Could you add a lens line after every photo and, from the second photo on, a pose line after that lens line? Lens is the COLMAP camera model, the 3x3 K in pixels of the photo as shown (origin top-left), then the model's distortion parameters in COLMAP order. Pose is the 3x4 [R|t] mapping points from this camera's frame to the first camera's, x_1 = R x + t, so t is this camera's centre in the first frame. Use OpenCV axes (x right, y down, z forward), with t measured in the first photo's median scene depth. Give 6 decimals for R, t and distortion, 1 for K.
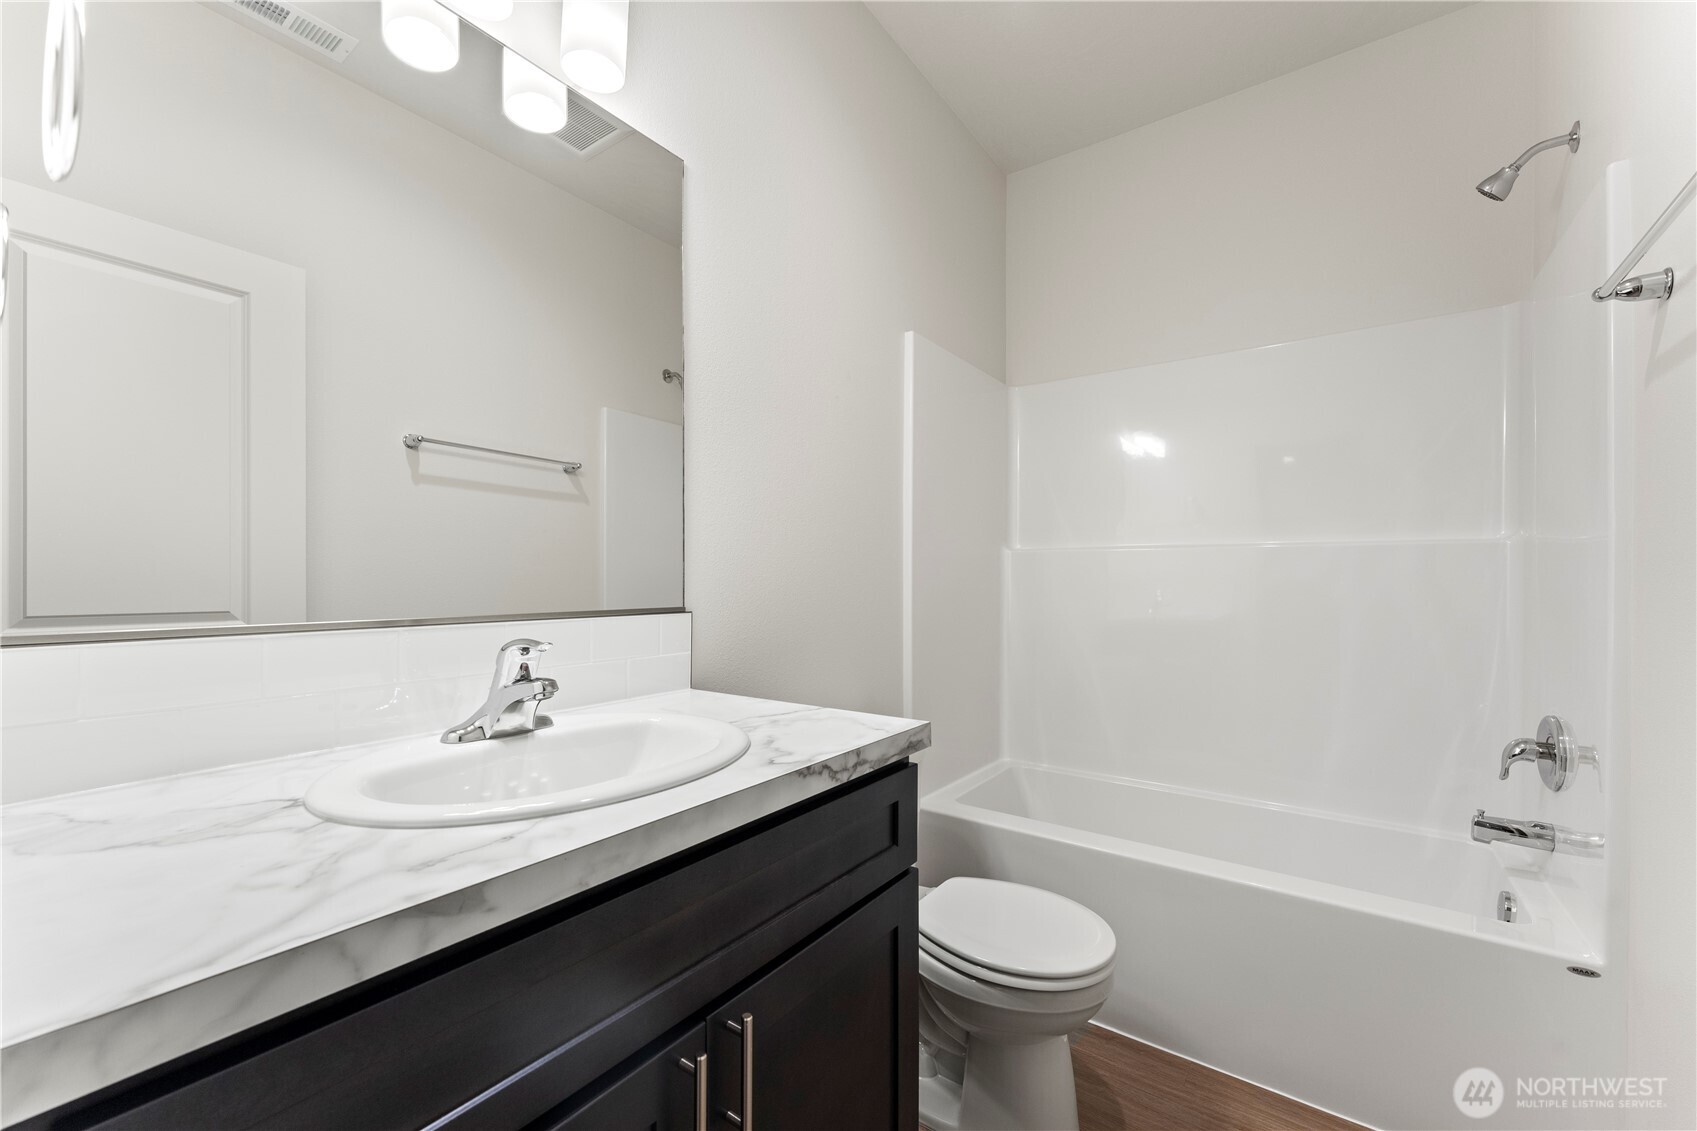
lens RADIAL K [[668.5, 0, 857.0], [0, 668.5, 583.5], [0, 0, 1]] dist [0.001331, 0.000088]
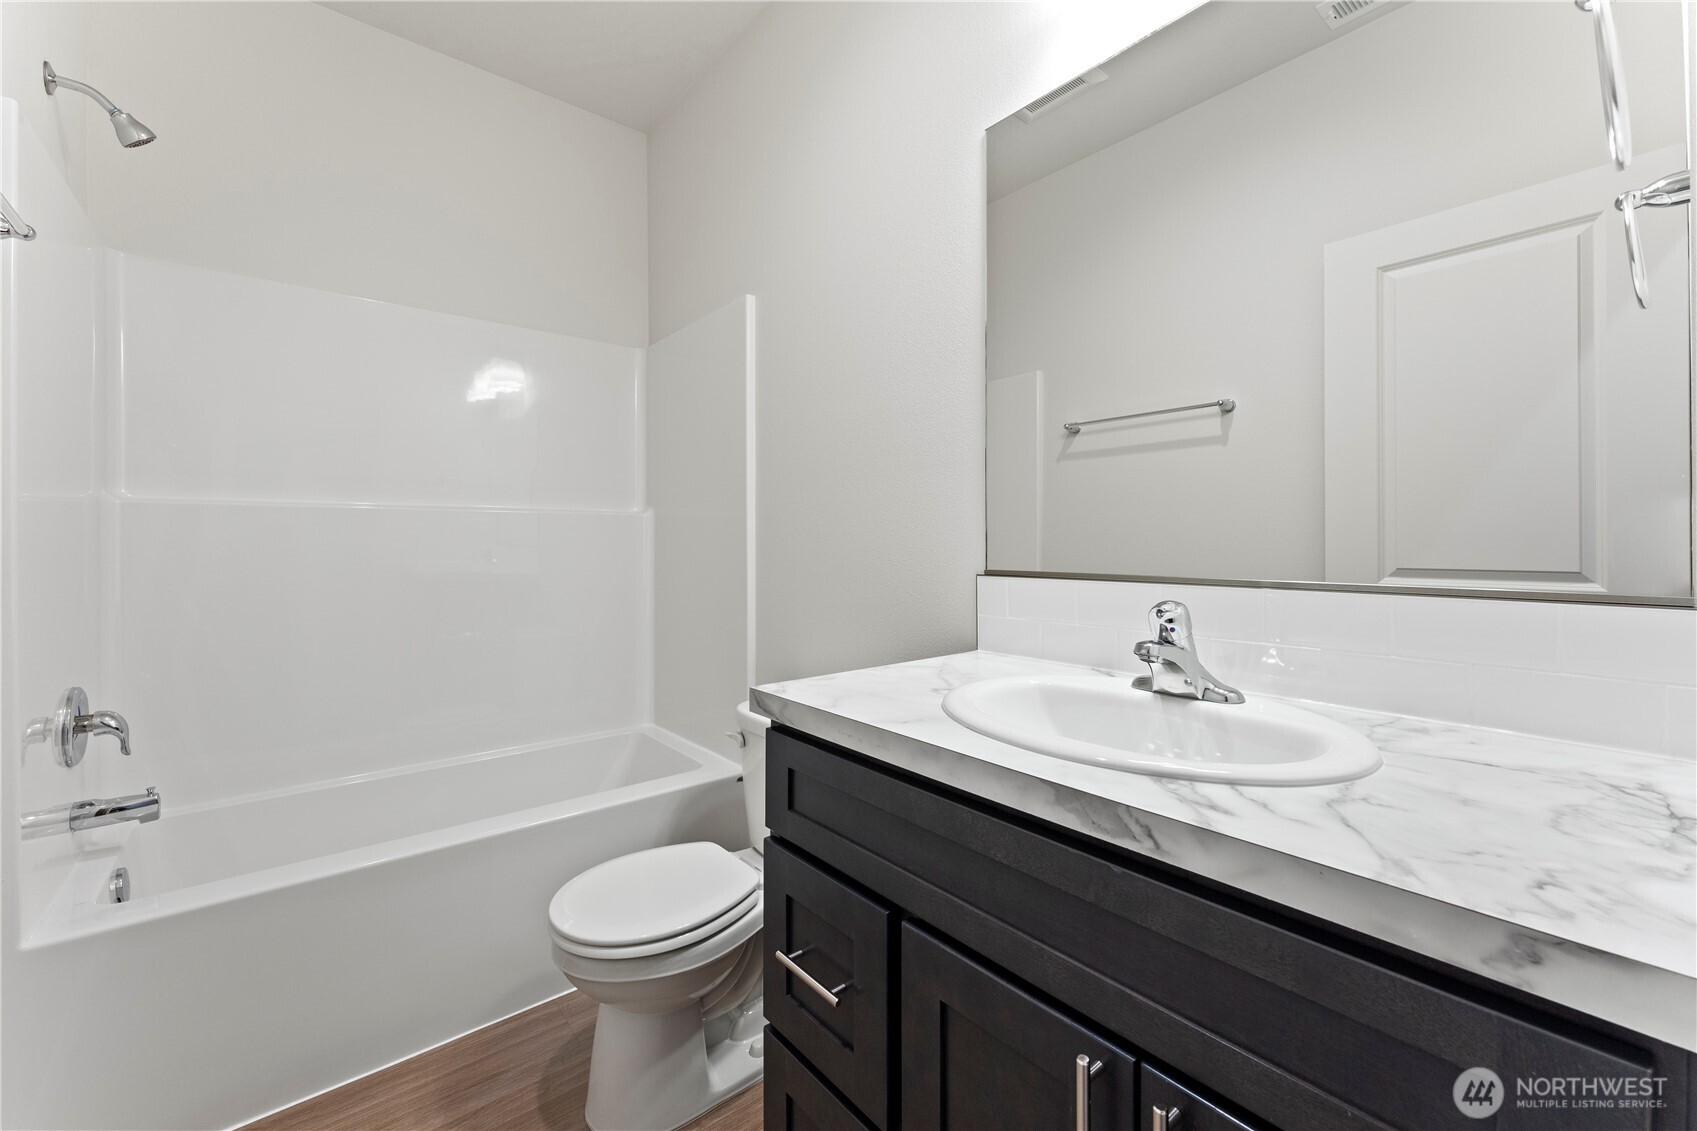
lens RADIAL K [[668.5, 0, 847.5], [0, 668.5, 550.5], [0, 0, 1]] dist [0.001331, 0.000088]
pose [[-0.232337, 0.005649, -0.972619, 0.541897], [0.006129, 0.999972, 0.004343, 0.006856], [0.972616, -0.004952, -0.232365, 0.726208]]
